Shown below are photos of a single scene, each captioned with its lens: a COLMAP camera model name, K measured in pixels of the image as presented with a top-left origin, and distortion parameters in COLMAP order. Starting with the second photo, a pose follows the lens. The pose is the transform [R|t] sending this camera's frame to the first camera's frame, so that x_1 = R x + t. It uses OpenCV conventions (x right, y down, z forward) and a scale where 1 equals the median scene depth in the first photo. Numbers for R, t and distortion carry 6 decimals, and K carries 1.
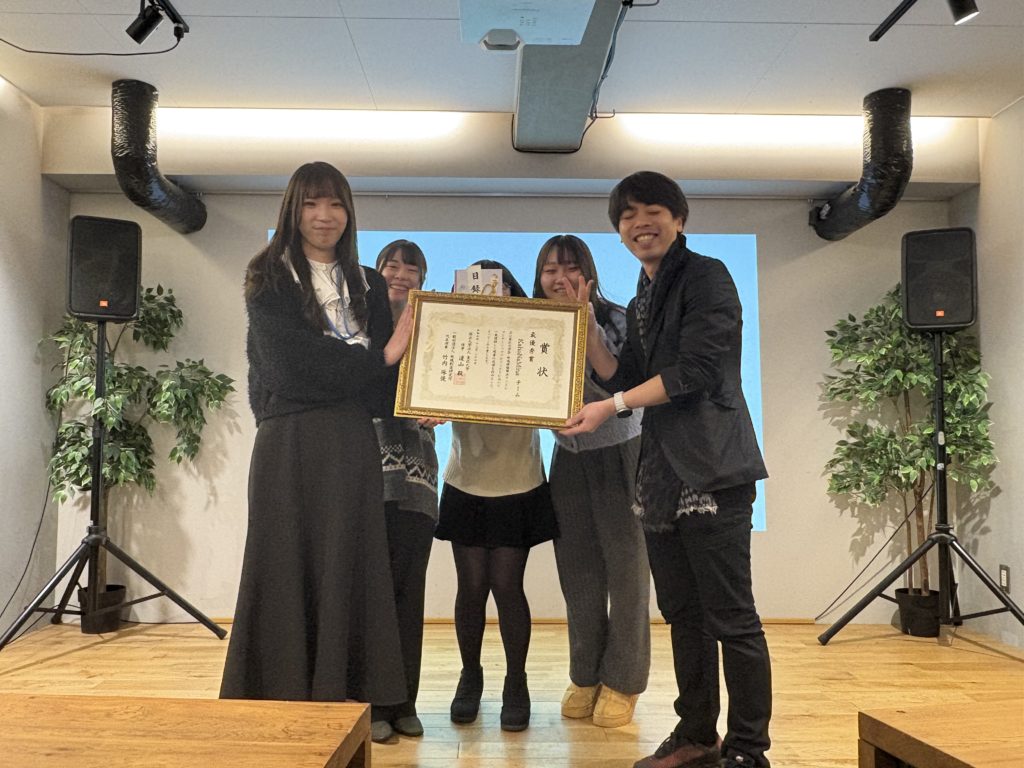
lens RADIAL K [[790.1, 0, 506.2], [0, 790.1, 386.9], [0, 0, 1]] dist [-0.000246, 0.003089]
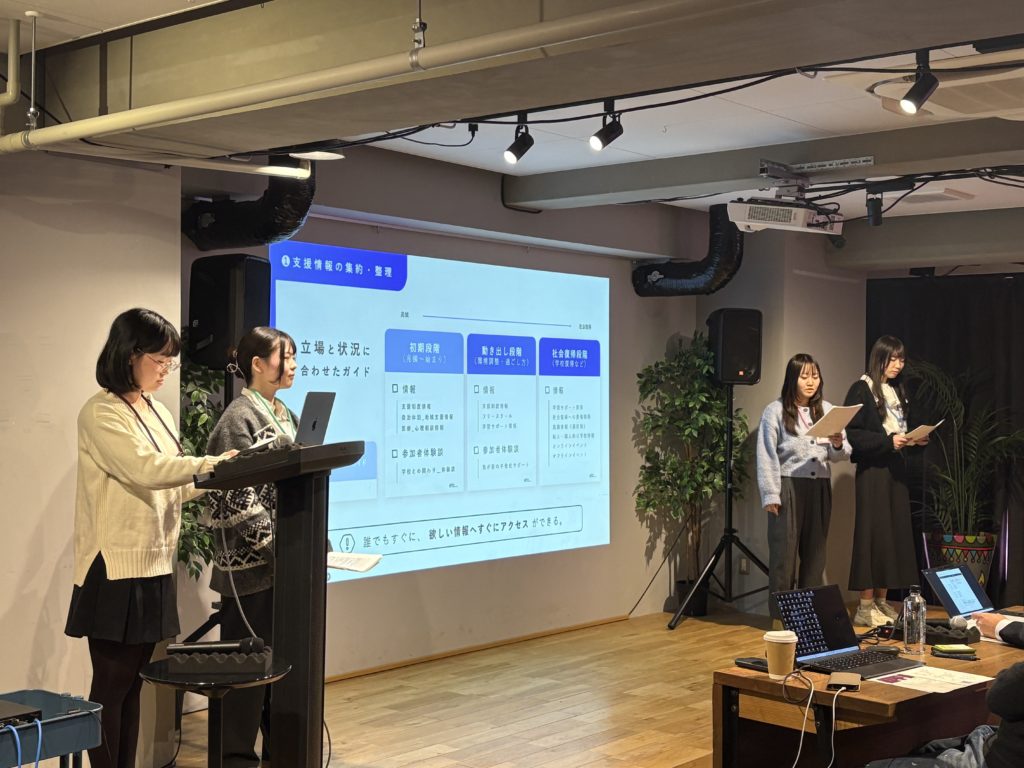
lens RADIAL K [[1378.4, 0, 512.0], [0, 1378.4, 384.0], [0, 0, 1]] dist [0.136888, 0.008734]
pose [[0.654535, 0.003952, 0.756021, -1.373102], [-0.052094, 0.997845, 0.039884, -0.136878], [-0.754235, -0.065490, 0.653331, -0.229976]]
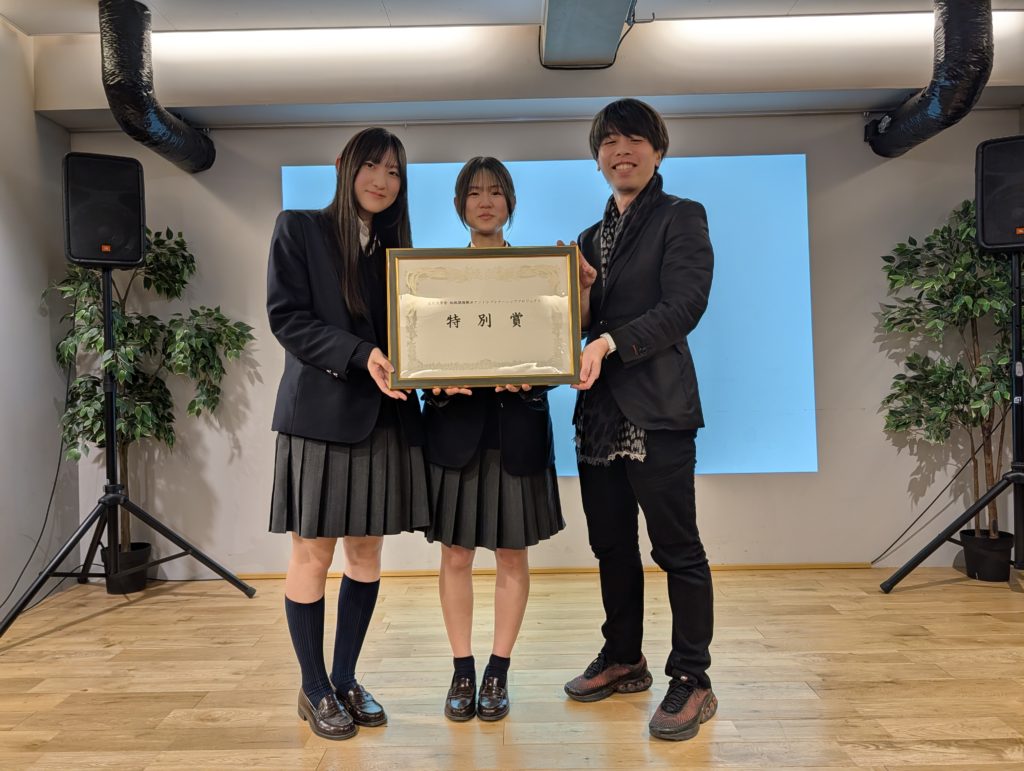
lens RADIAL K [[739.4, 0, 510.0], [0, 739.4, 377.6], [0, 0, 1]] dist [0.009095, 0.002977]
pose [[0.999315, -0.025910, -0.026411, -0.013380], [0.027525, 0.997651, 0.062731, 0.004469], [0.024723, -0.063415, 0.997681, 0.120208]]
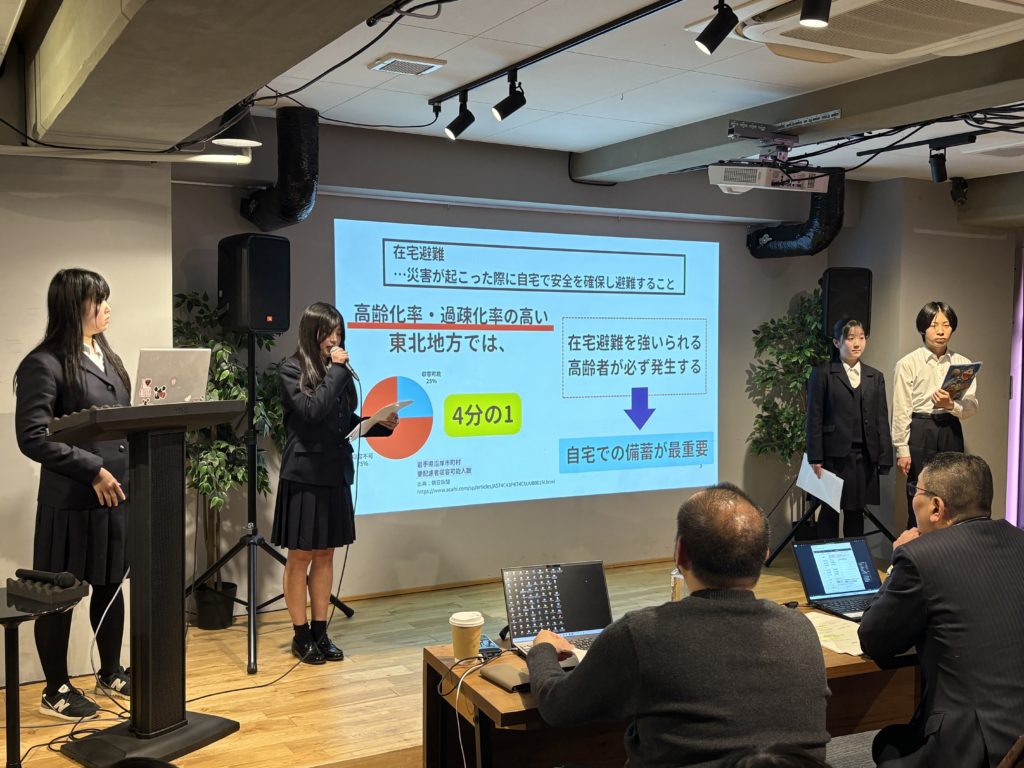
lens RADIAL K [[1069.3, 0, 512.0], [0, 1069.3, 384.0], [0, 0, 1]] dist [0.089158, -0.202473]
pose [[0.878136, -0.021341, 0.477935, -0.830181], [-0.032572, 0.994020, 0.104230, -0.163321], [-0.477301, -0.107095, 0.872189, -0.372363]]
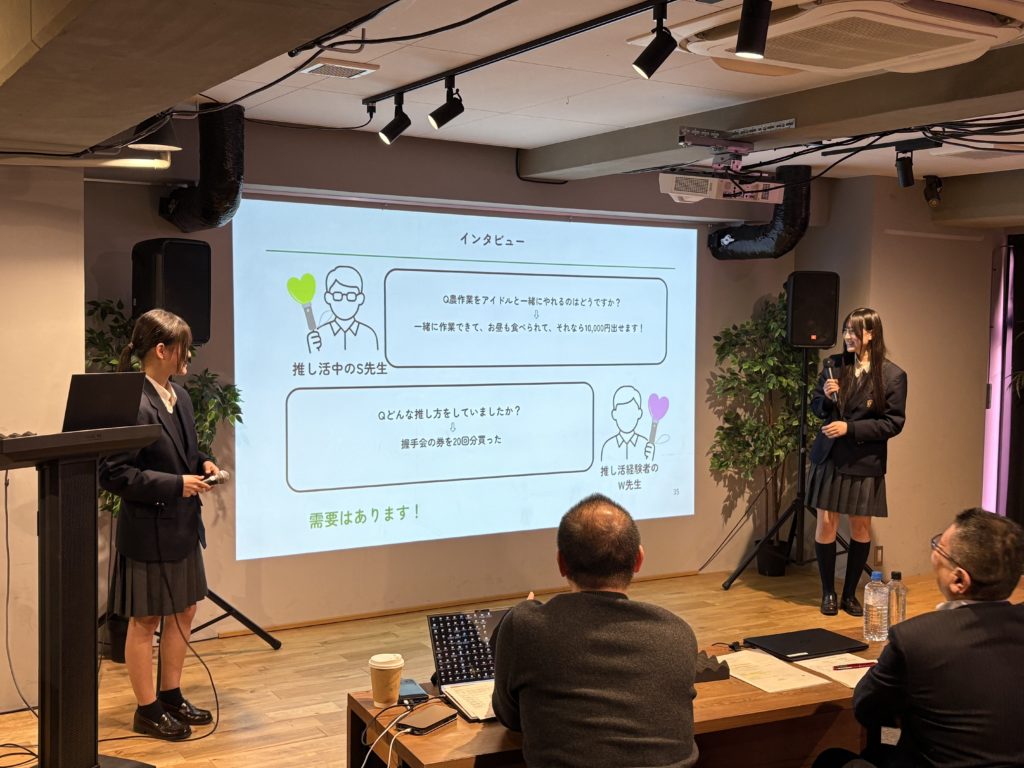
lens RADIAL K [[1179.8, 0, 508.9], [0, 1179.8, 380.4], [0, 0, 1]] dist [0.118744, -0.370733]
pose [[0.860657, -0.020388, 0.508777, -0.836927], [-0.041026, 0.993173, 0.109199, -0.200935], [-0.507530, -0.114856, 0.853945, -0.418252]]
